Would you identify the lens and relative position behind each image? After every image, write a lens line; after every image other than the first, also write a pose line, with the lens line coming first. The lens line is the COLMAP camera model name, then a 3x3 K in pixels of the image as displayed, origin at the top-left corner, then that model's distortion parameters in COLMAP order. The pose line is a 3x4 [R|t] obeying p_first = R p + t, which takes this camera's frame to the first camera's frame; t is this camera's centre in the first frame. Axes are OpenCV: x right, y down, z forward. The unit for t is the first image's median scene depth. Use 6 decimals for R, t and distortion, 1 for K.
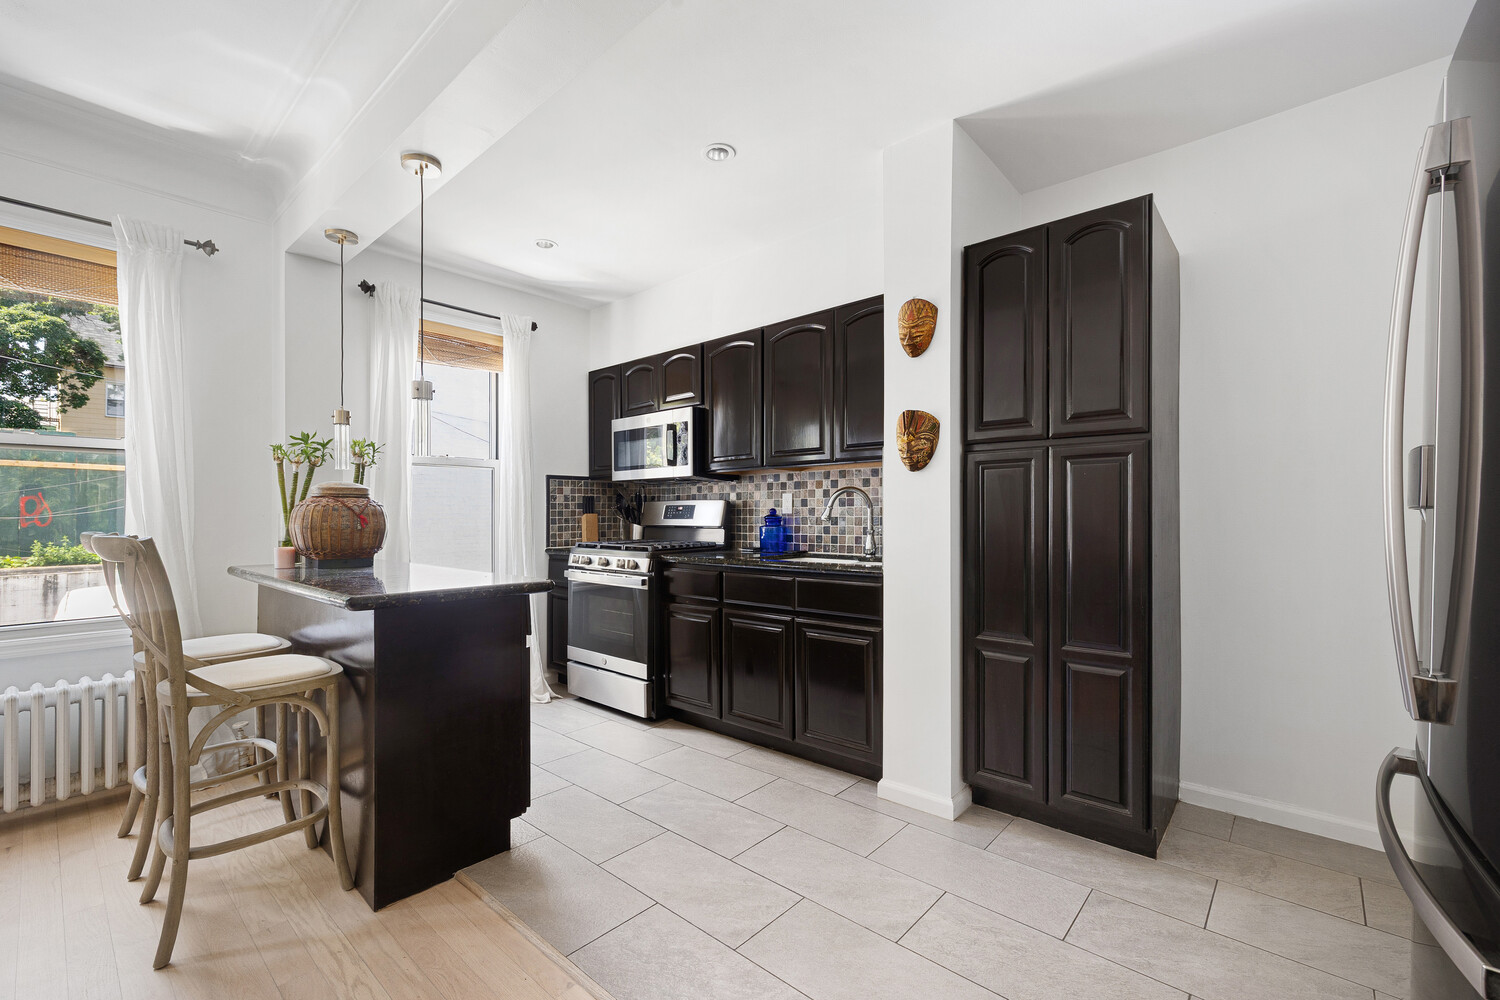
lens RADIAL K [[633.0, 0, 756.0], [0, 633.0, 509.7], [0, 0, 1]] dist [-0.001896, -0.000223]
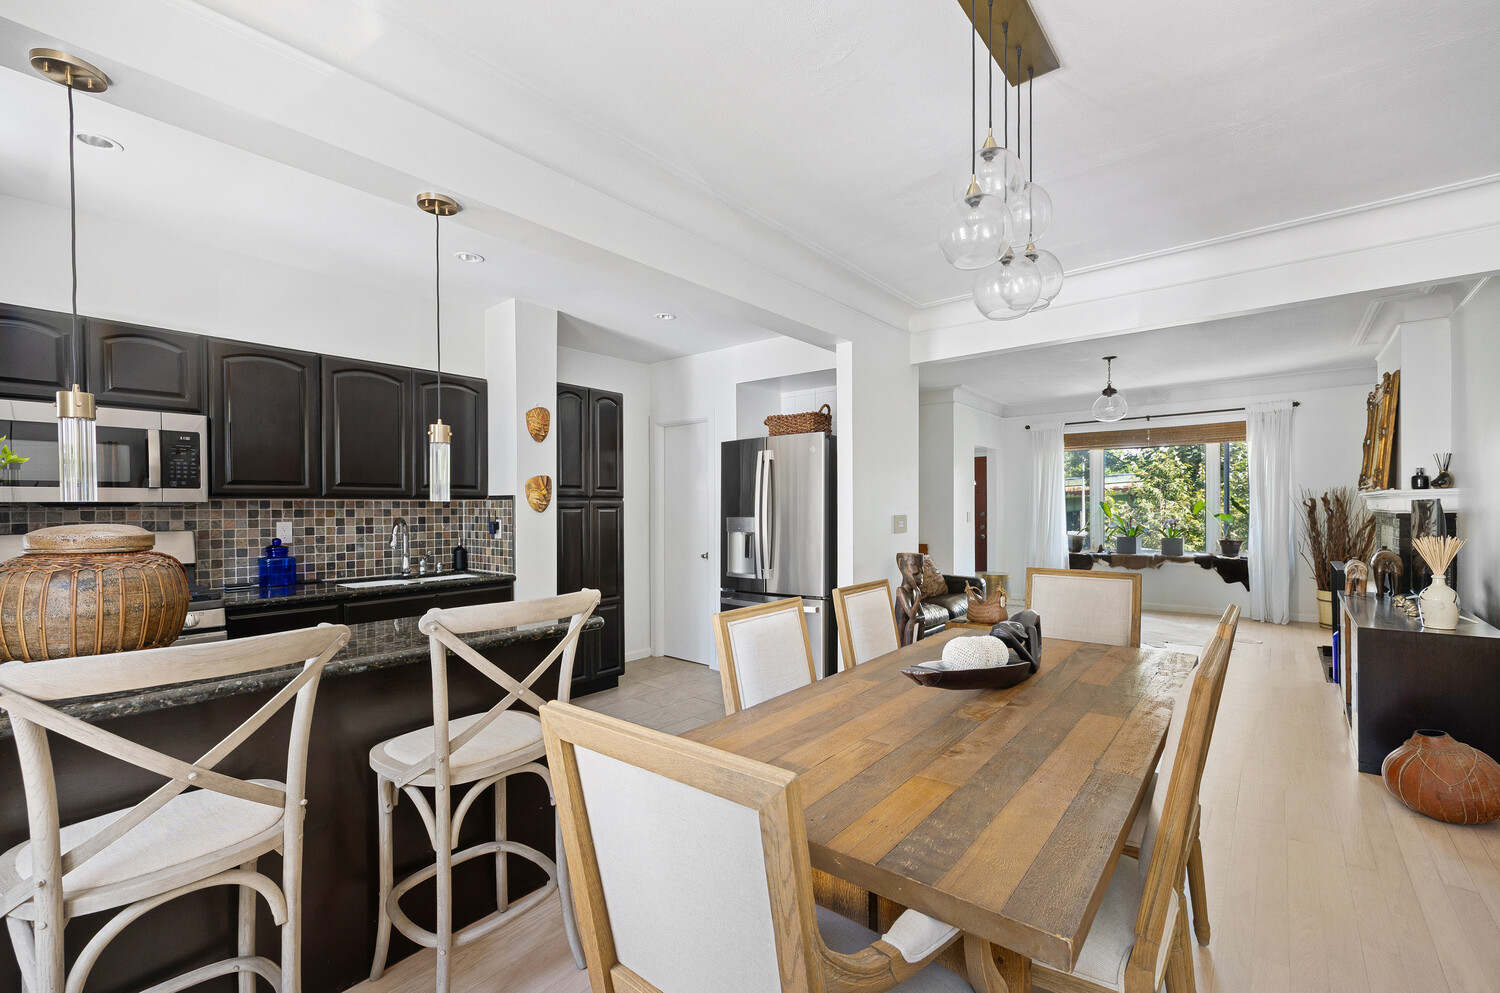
lens RADIAL K [[633.0, 0, 756.0], [0, 633.0, 506.2], [0, 0, 1]] dist [-0.001896, -0.000223]
pose [[-0.036969, 0.005664, 0.999300, -0.991153], [-0.002613, 0.999980, -0.005765, -0.048991], [-0.999313, -0.002824, -0.036953, 0.353325]]
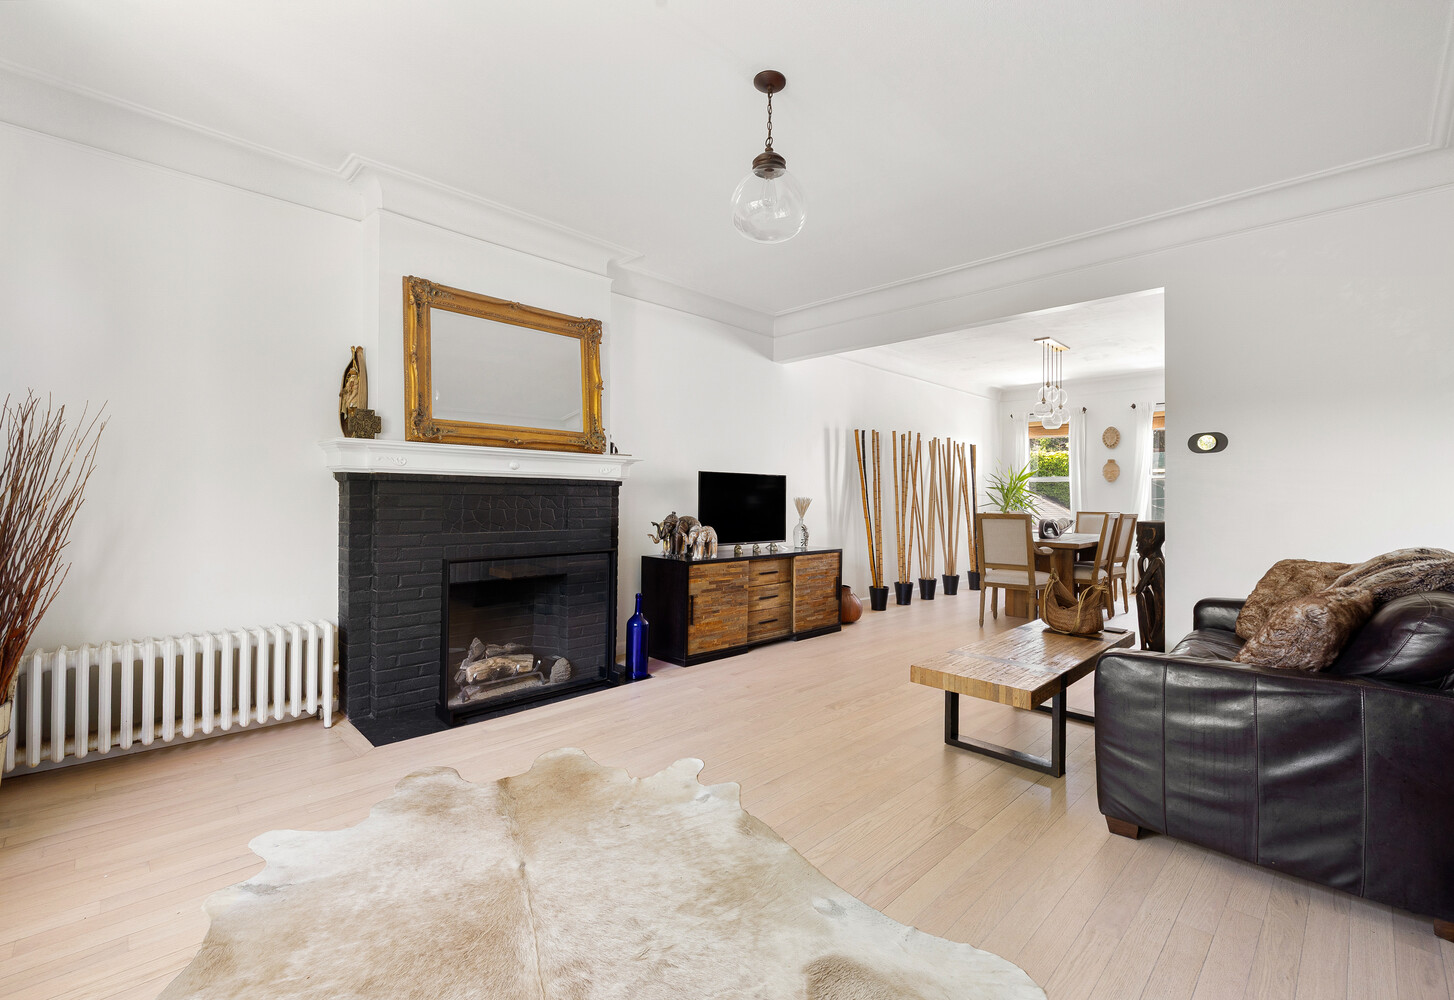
lens RADIAL K [[636.9, 0, 746.4], [0, 636.9, 508.0], [0, 0, 1]] dist [0.018367, -0.000099]
pose [[-0.046911, 0.016390, -0.998765, 1.544349], [0.001461, 0.999865, 0.016340, -0.008873], [0.998898, -0.000692, -0.046929, -0.725905]]
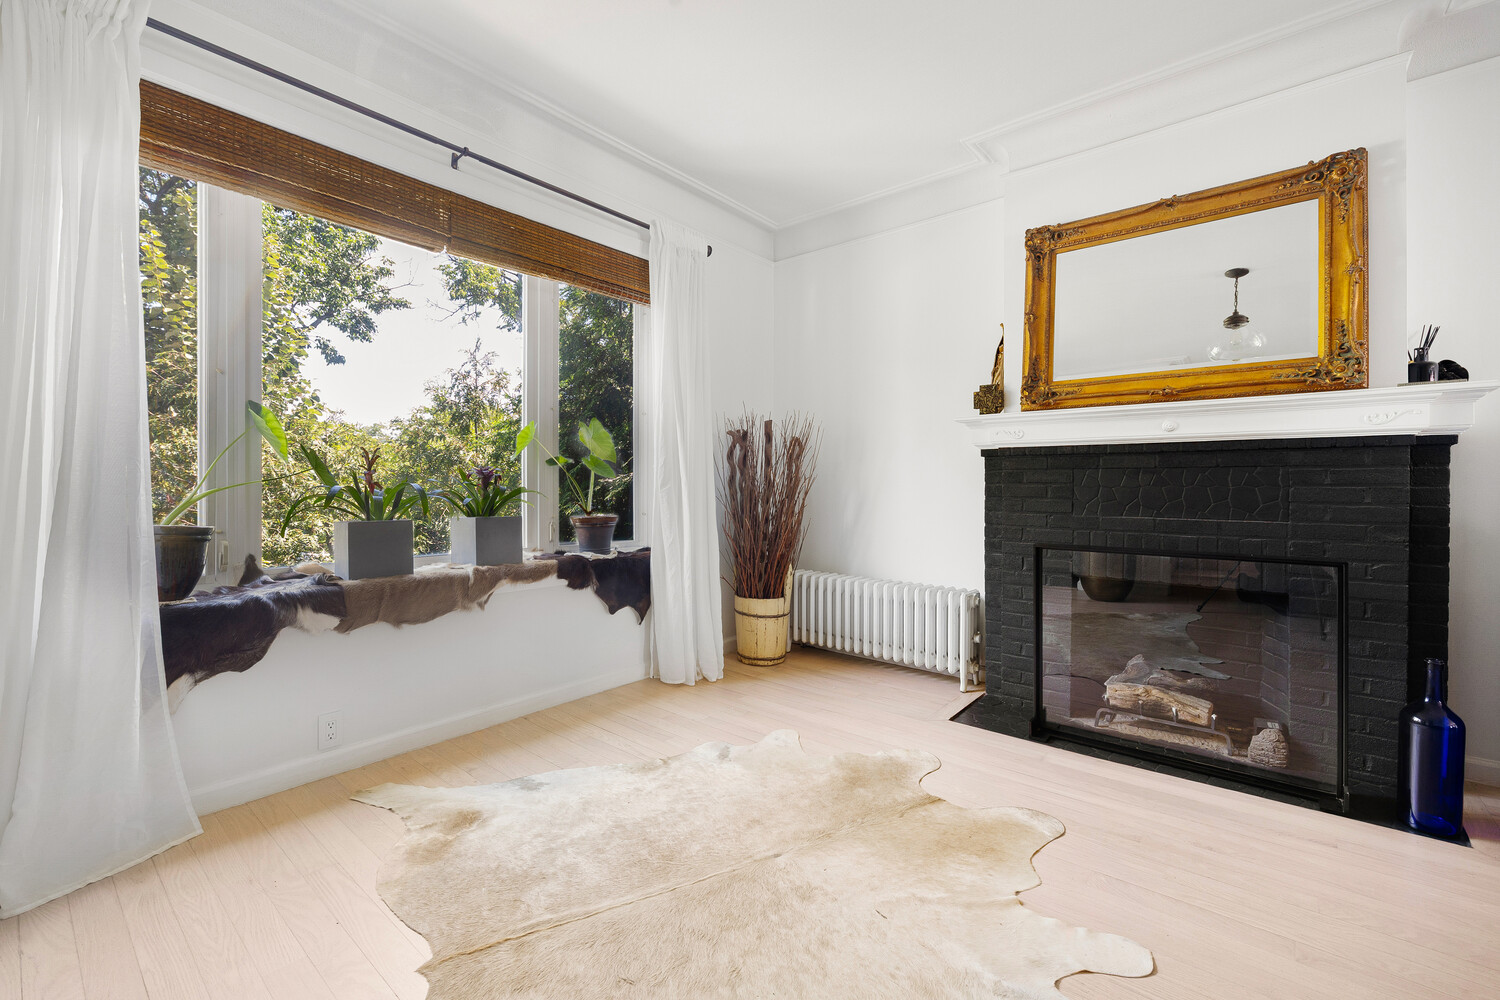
lens RADIAL K [[632.0, 0, 747.3], [0, 632.0, 493.6], [0, 0, 1]] dist [-0.000710, -0.000491]
pose [[-0.999458, -0.000822, -0.032901, 1.007555], [-0.000910, 0.999996, 0.002636, 0.017328], [0.032899, 0.002665, -0.999455, -0.417649]]
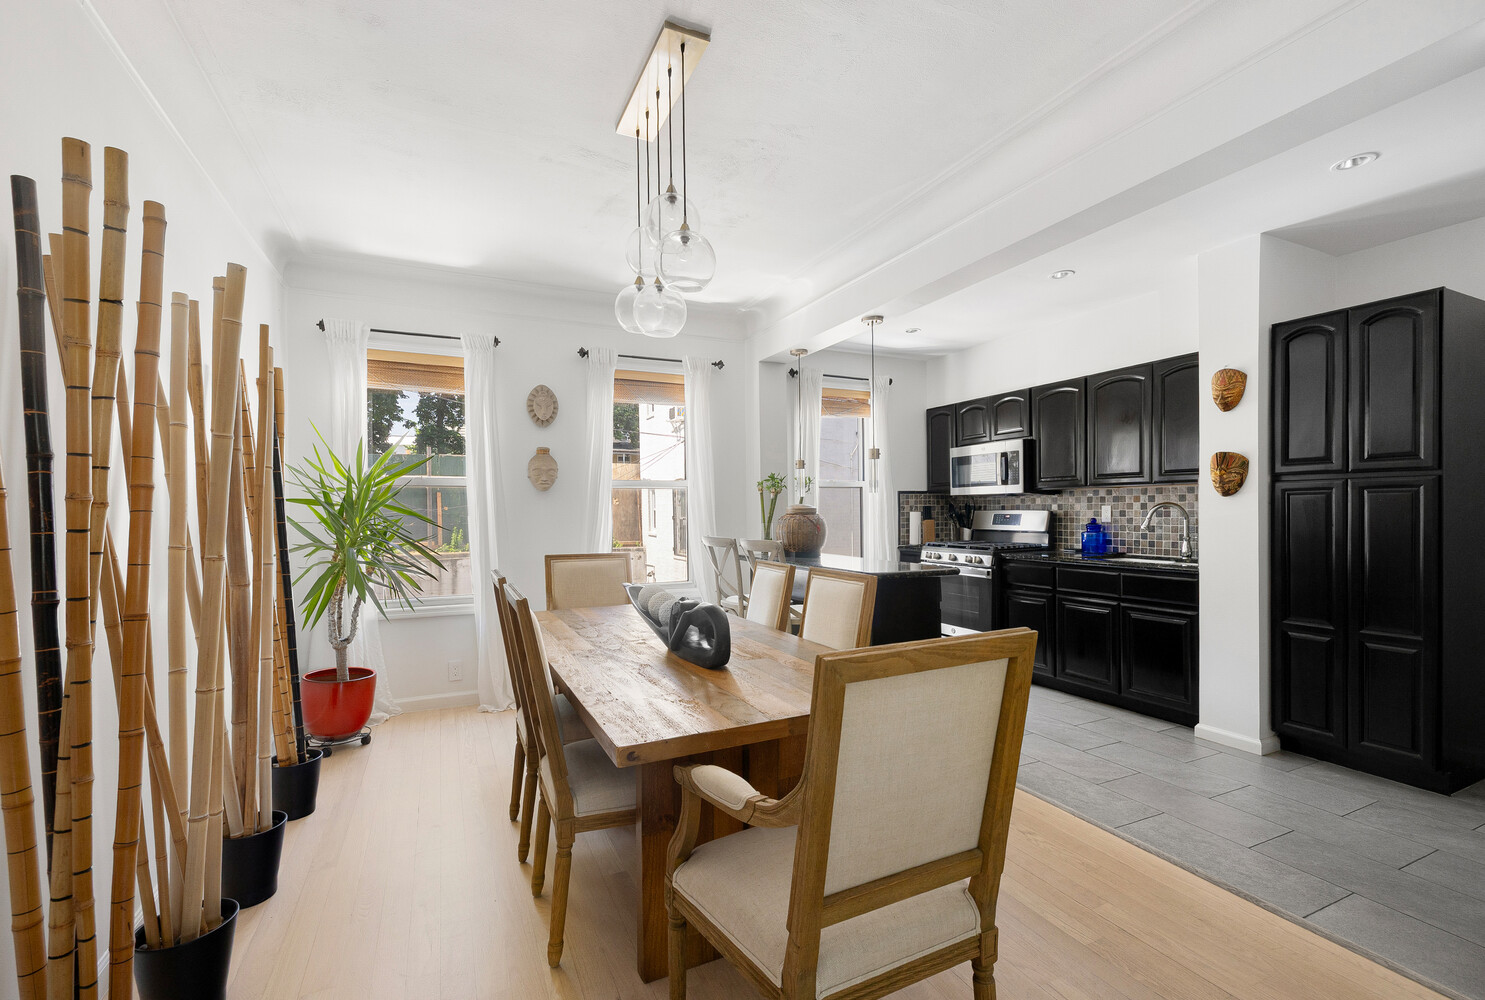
lens RADIAL K [[655.7, 0, 747.2], [0, 655.7, 508.9], [0, 0, 1]] dist [0.000144, -0.000100]
pose [[0.919212, -0.004709, -0.393736, -0.097988], [0.008139, 0.999942, 0.007042, -0.036800], [0.393680, -0.009678, 0.919197, -0.486440]]
